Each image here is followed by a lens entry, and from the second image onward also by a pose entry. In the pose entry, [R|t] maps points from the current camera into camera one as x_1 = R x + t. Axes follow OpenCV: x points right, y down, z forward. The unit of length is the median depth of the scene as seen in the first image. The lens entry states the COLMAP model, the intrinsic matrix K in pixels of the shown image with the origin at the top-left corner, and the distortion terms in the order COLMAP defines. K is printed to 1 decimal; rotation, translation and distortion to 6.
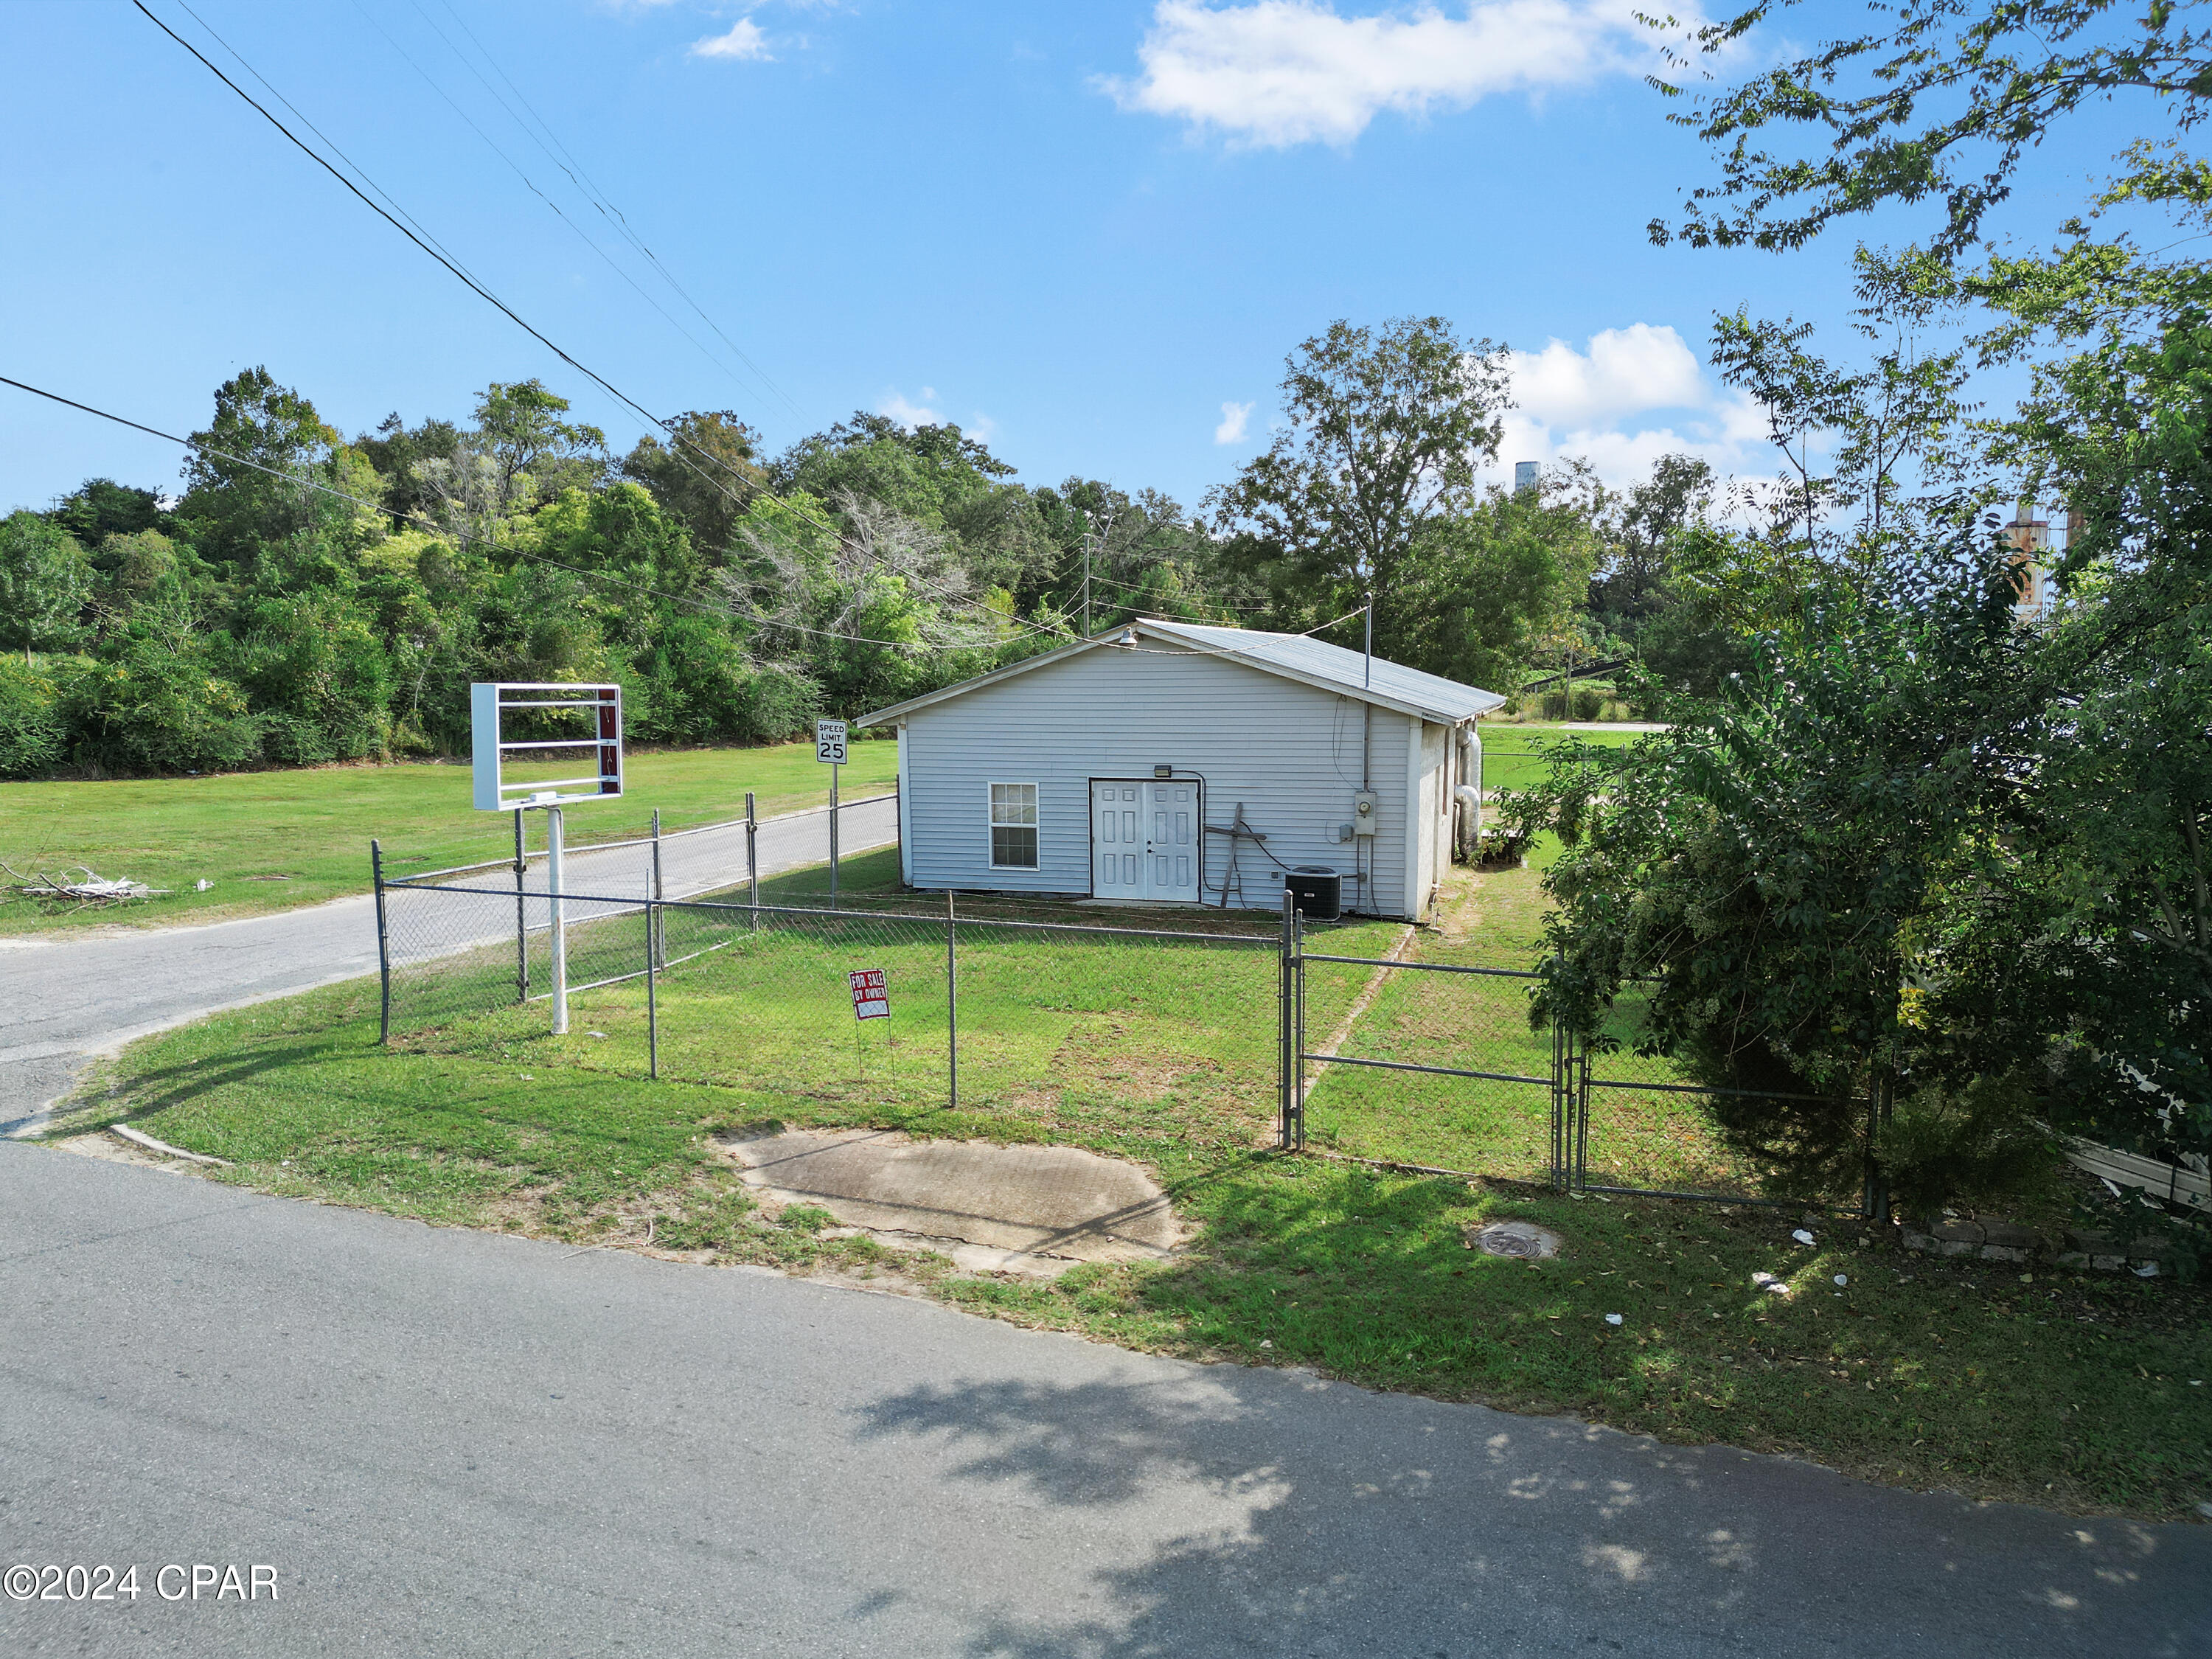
lens RADIAL K [[1556.8, 0, 1106.0], [0, 1556.8, 829.5], [0, 0, 1]] dist [0.079620, -0.078238]
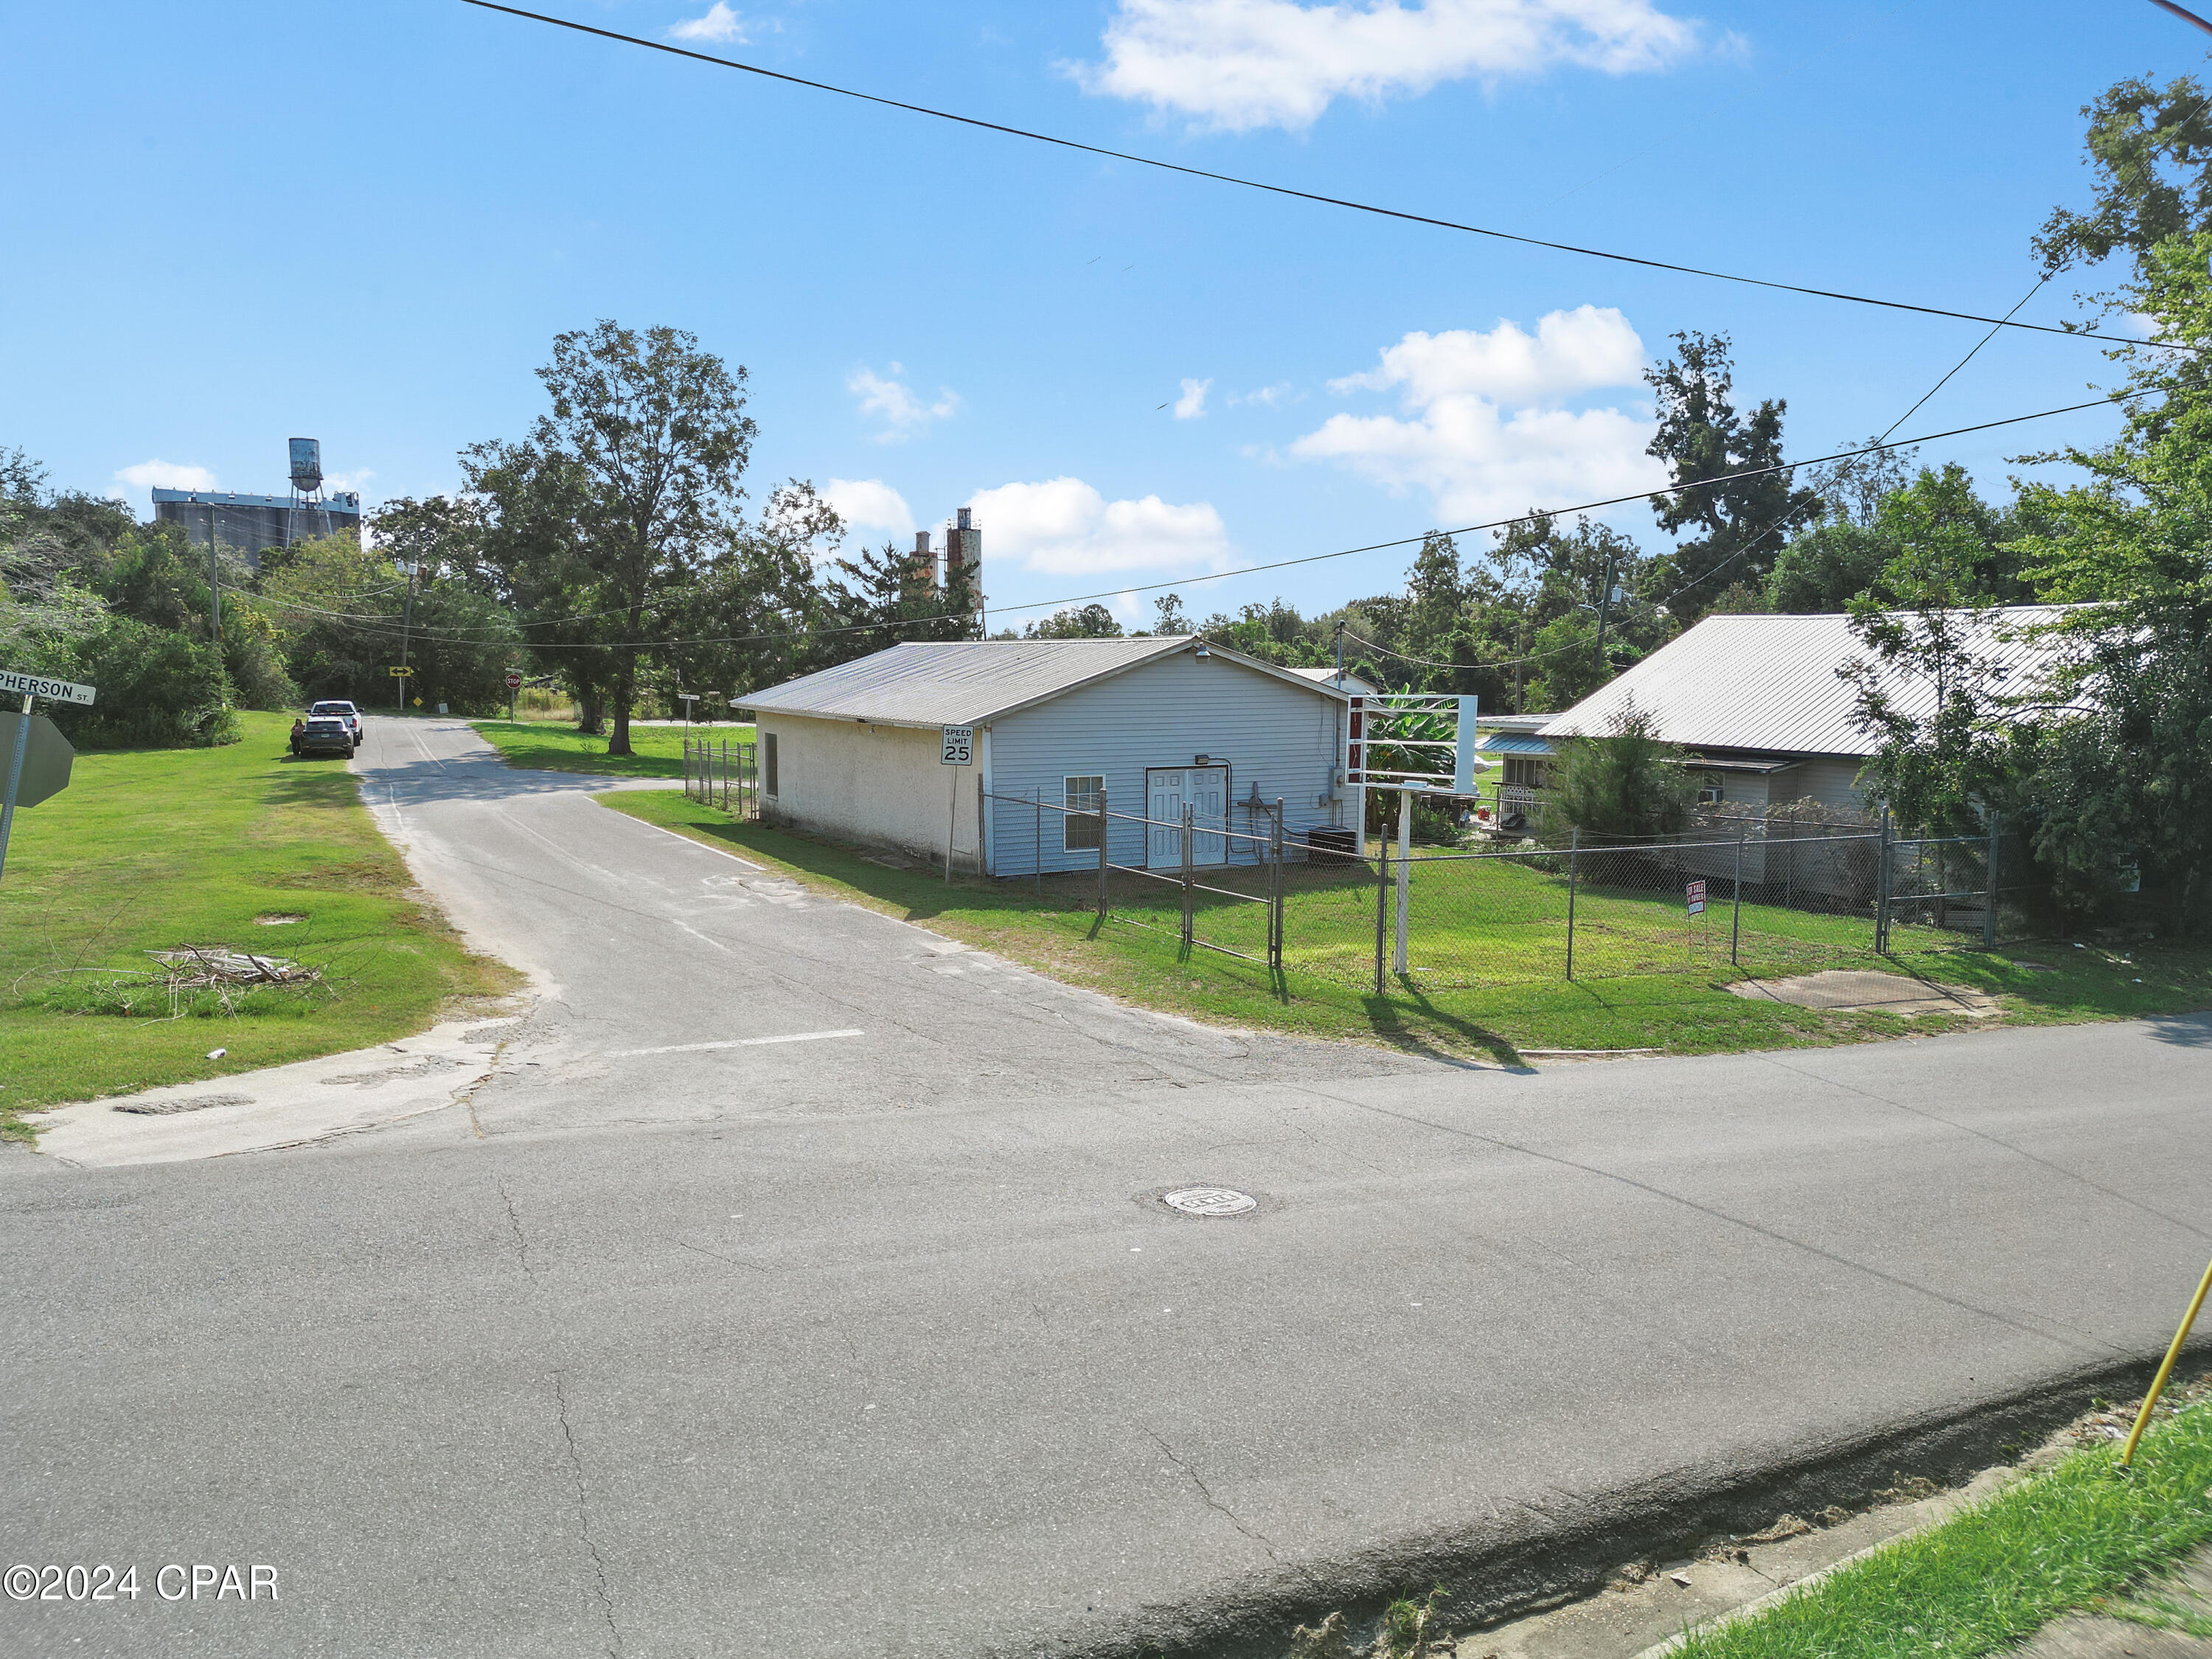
lens RADIAL K [[1556.8, 0, 1106.0], [0, 1556.8, 829.5], [0, 0, 1]] dist [0.079620, -0.078238]
pose [[0.713265, -0.070607, 0.697329, -0.989830], [0.069287, 0.997143, 0.030093, -0.027645], [-0.697461, 0.026851, 0.716119, 0.194250]]
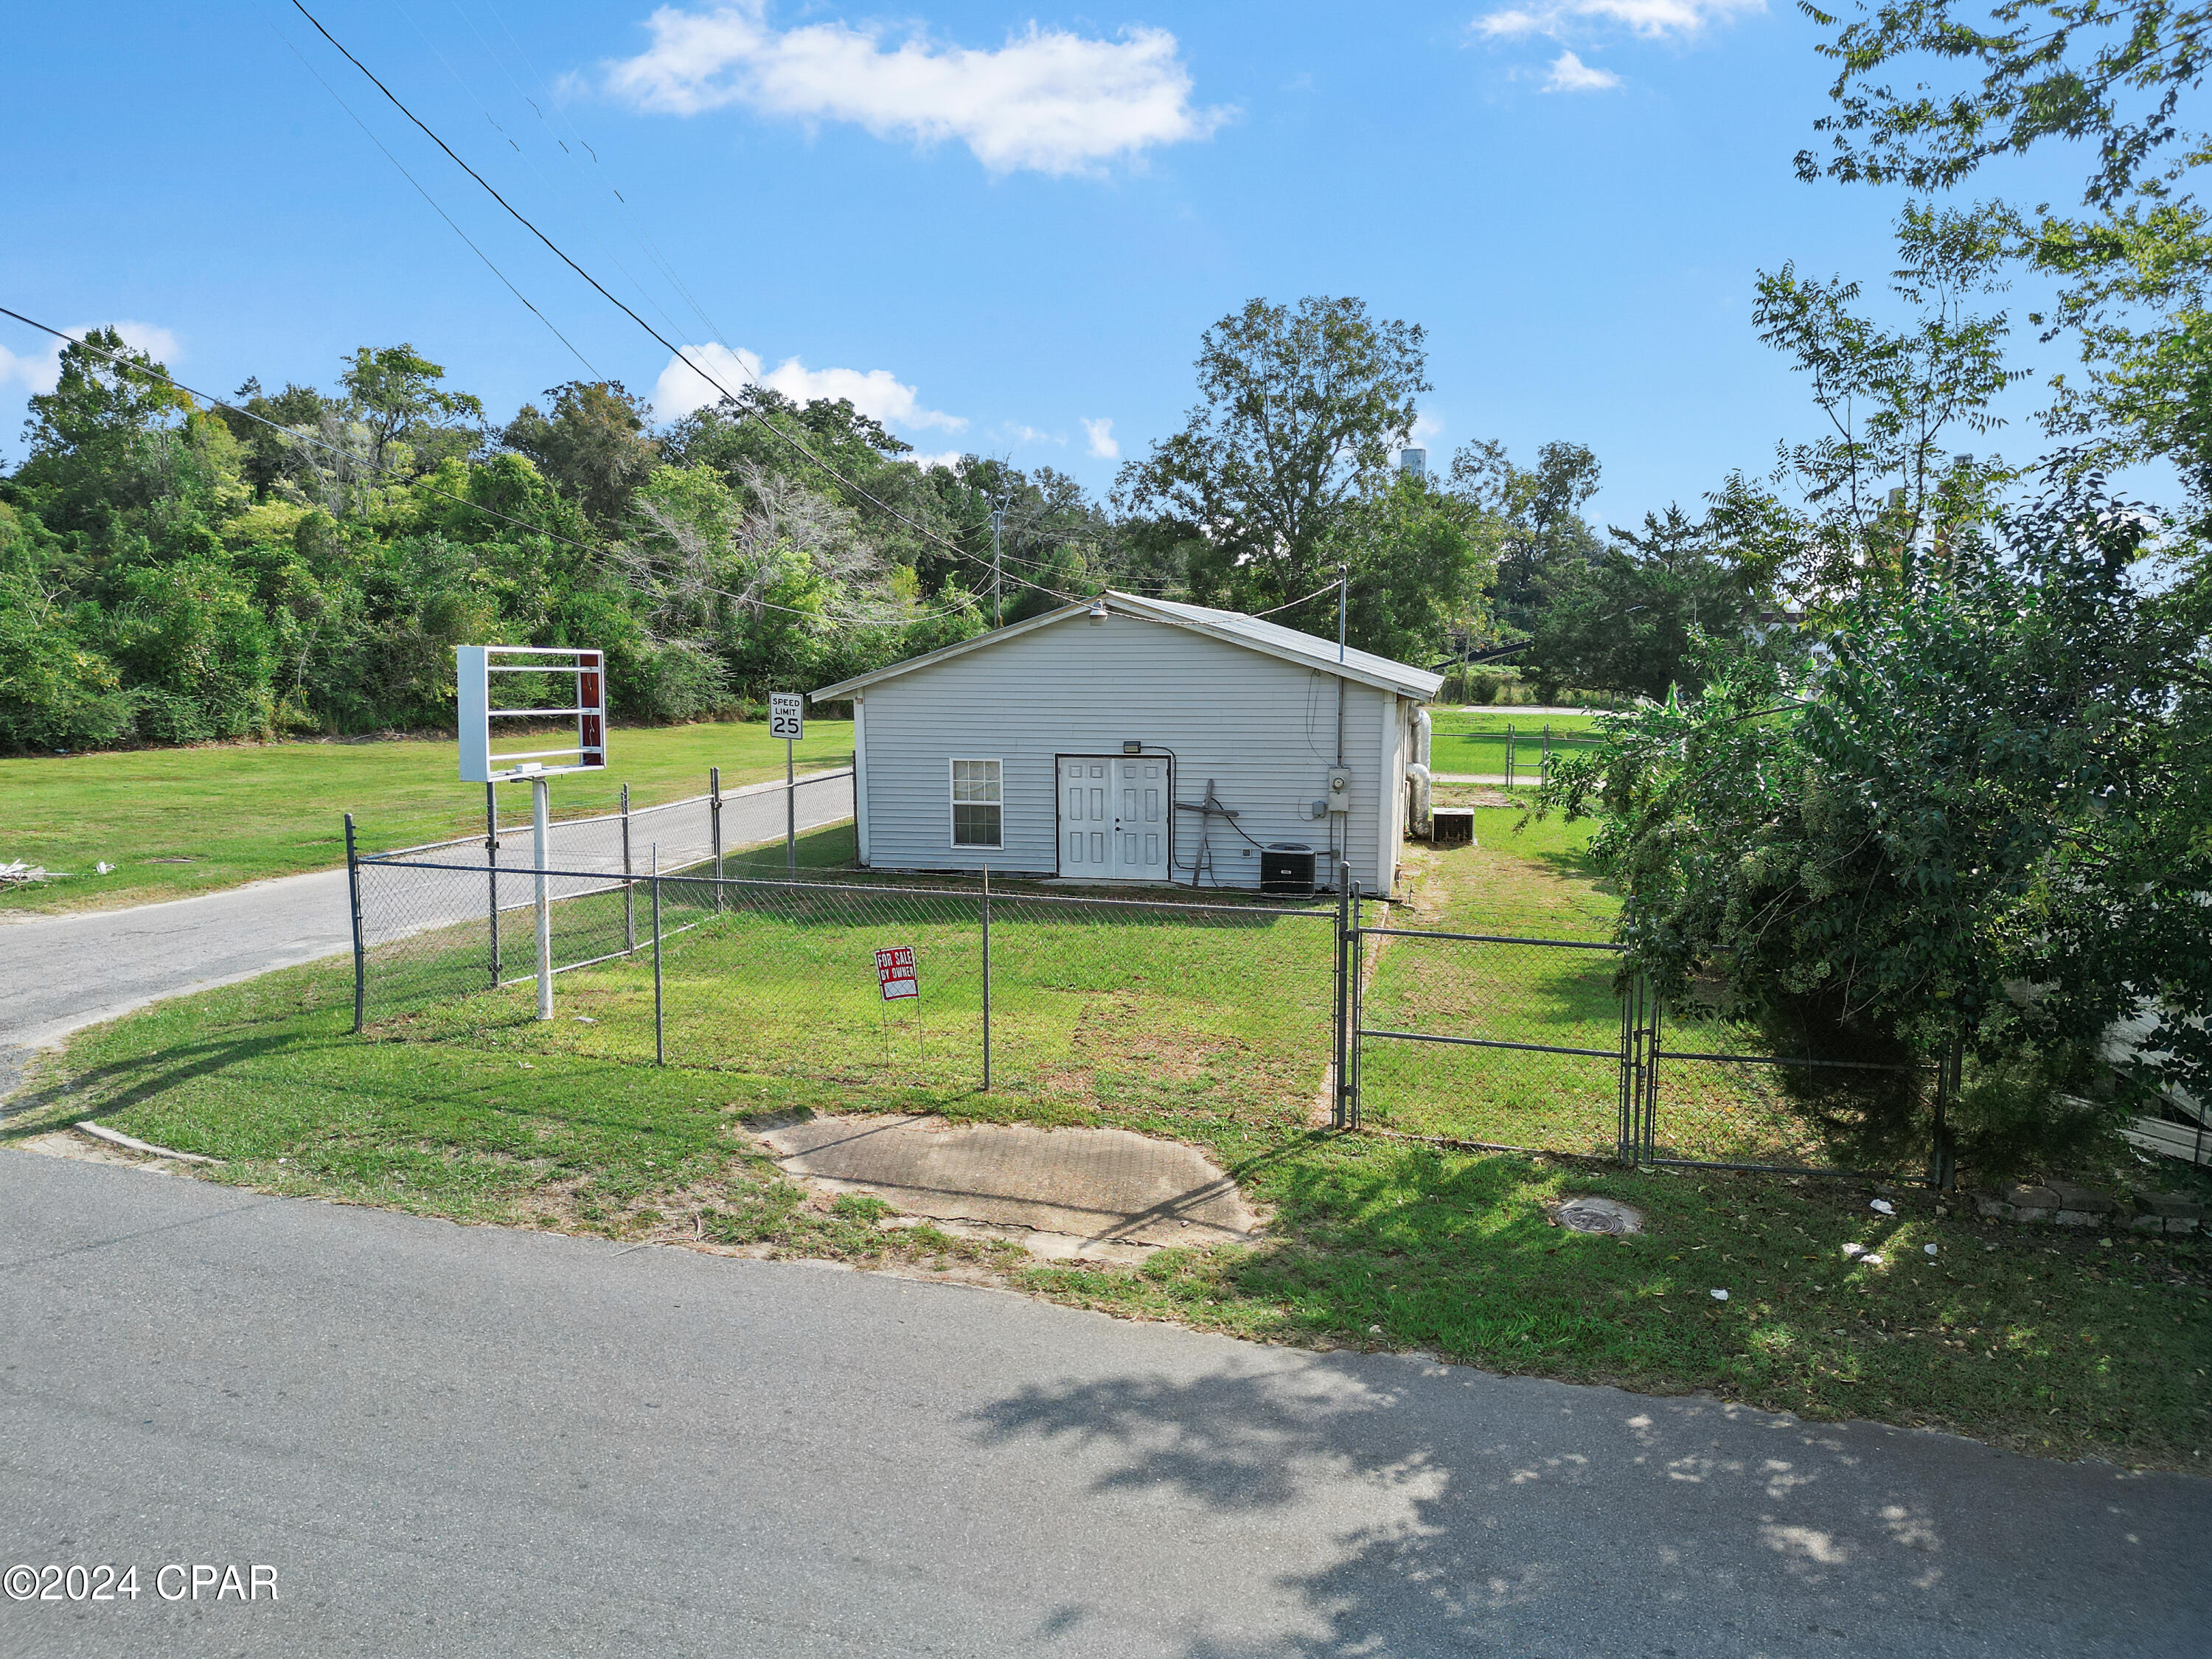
lens RADIAL K [[1560.4, 0, 1108.6], [0, 1560.4, 839.2], [0, 0, 1]] dist [0.075077, -0.073636]
pose [[0.997305, -0.003559, 0.073280, -0.056482], [0.002372, 0.999864, 0.016291, 0.005114], [-0.073328, -0.016073, 0.997178, 0.024332]]
